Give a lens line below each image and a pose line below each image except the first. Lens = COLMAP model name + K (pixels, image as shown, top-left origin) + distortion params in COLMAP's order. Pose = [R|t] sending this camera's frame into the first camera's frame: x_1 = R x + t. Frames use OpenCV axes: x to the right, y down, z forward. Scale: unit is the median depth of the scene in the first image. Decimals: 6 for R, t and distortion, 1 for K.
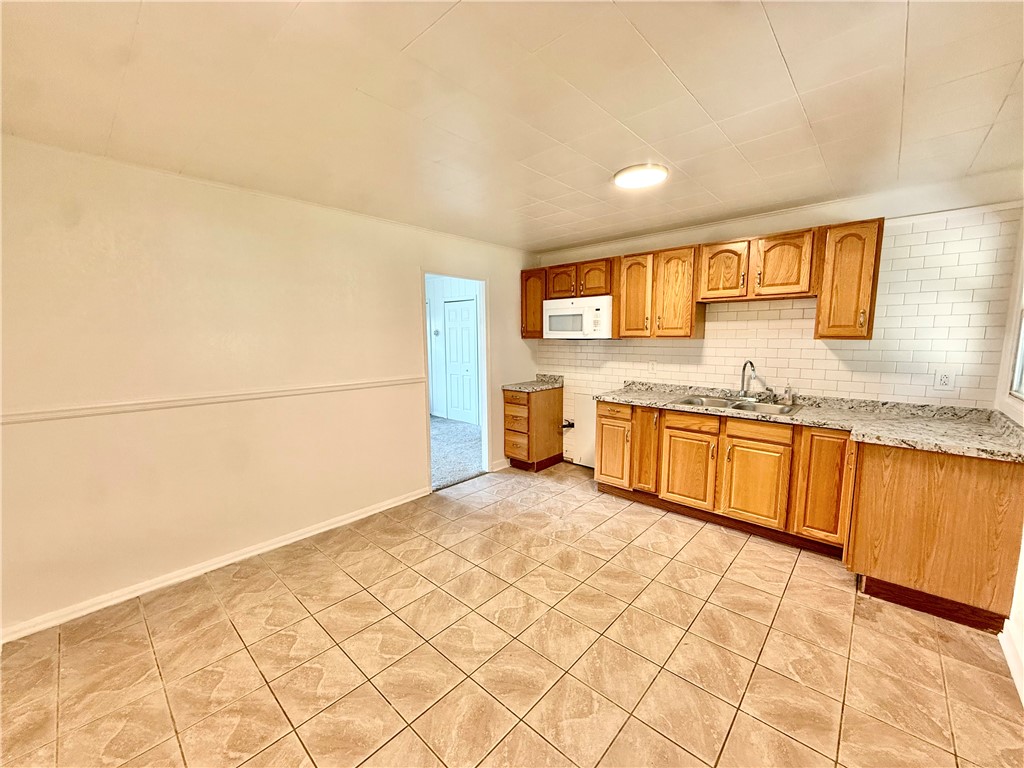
lens RADIAL K [[408.1, 0, 509.5], [0, 408.1, 385.0], [0, 0, 1]] dist [0.000451, -0.000288]
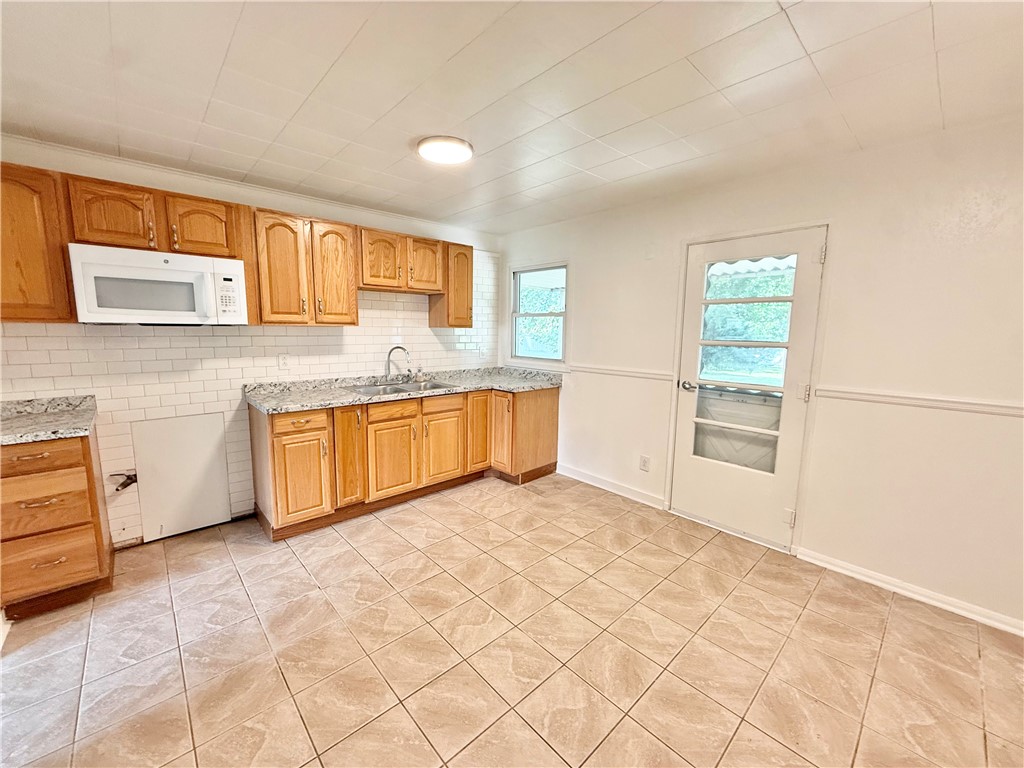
lens RADIAL K [[408.1, 0, 509.5], [0, 408.1, 385.0], [0, 0, 1]] dist [0.000451, -0.000288]
pose [[0.085213, -0.129517, 0.987909, -0.503087], [0.109759, 0.986701, 0.119891, -0.058400], [-0.990299, 0.098215, 0.098295, 0.622044]]
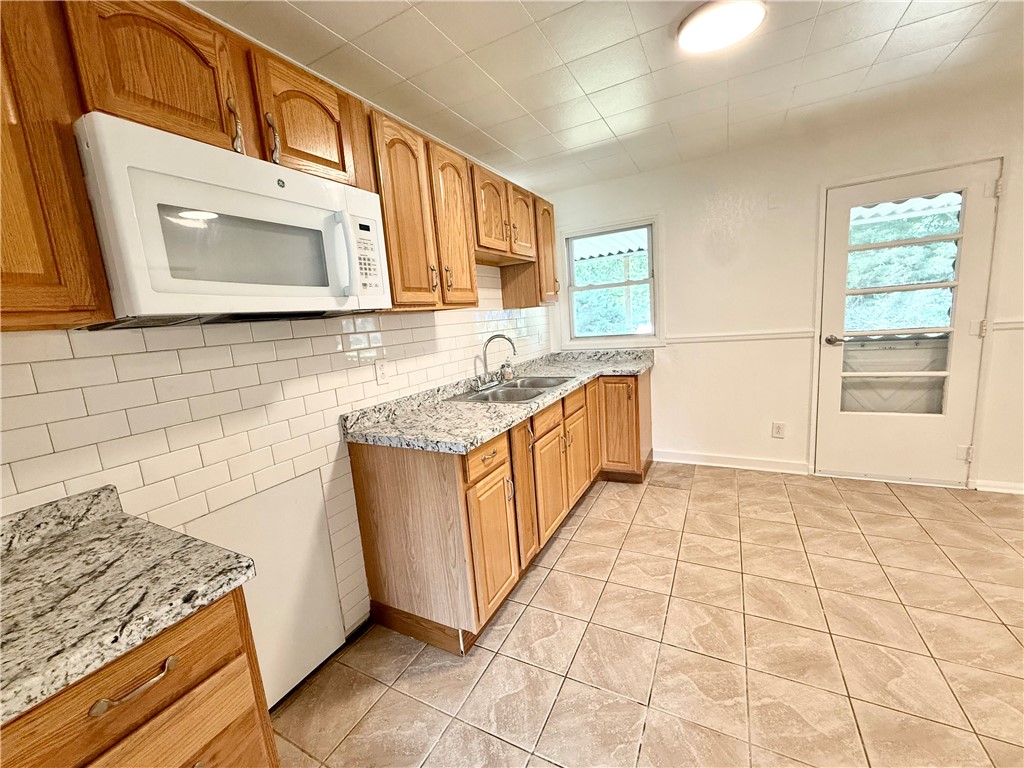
lens RADIAL K [[408.1, 0, 509.5], [0, 408.1, 385.0], [0, 0, 1]] dist [0.000451, -0.000288]
pose [[-0.253812, -0.131389, 0.958288, -0.218824], [0.200481, 0.962070, 0.185007, -0.113100], [-0.946249, 0.239076, -0.217844, 1.214550]]
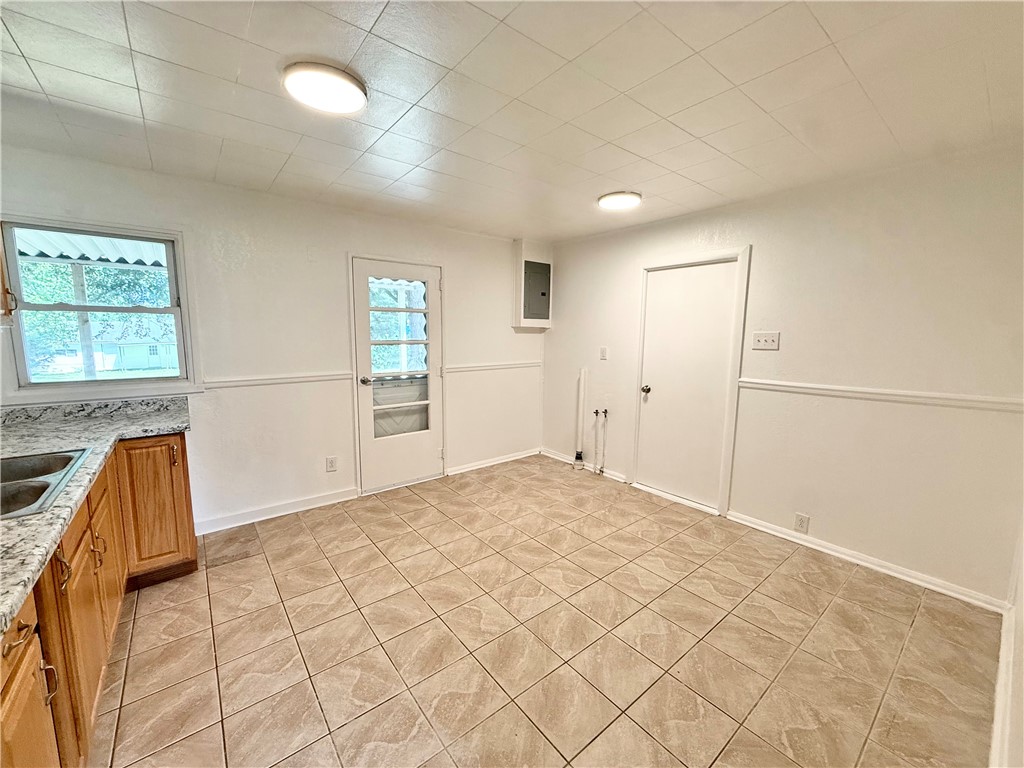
lens RADIAL K [[408.1, 0, 509.5], [0, 408.1, 385.0], [0, 0, 1]] dist [0.000451, -0.000288]
pose [[-0.987844, -0.020368, 0.154109, -0.069883], [0.018714, 0.968586, 0.247975, -0.152603], [-0.154318, 0.247844, -0.956430, 1.310406]]
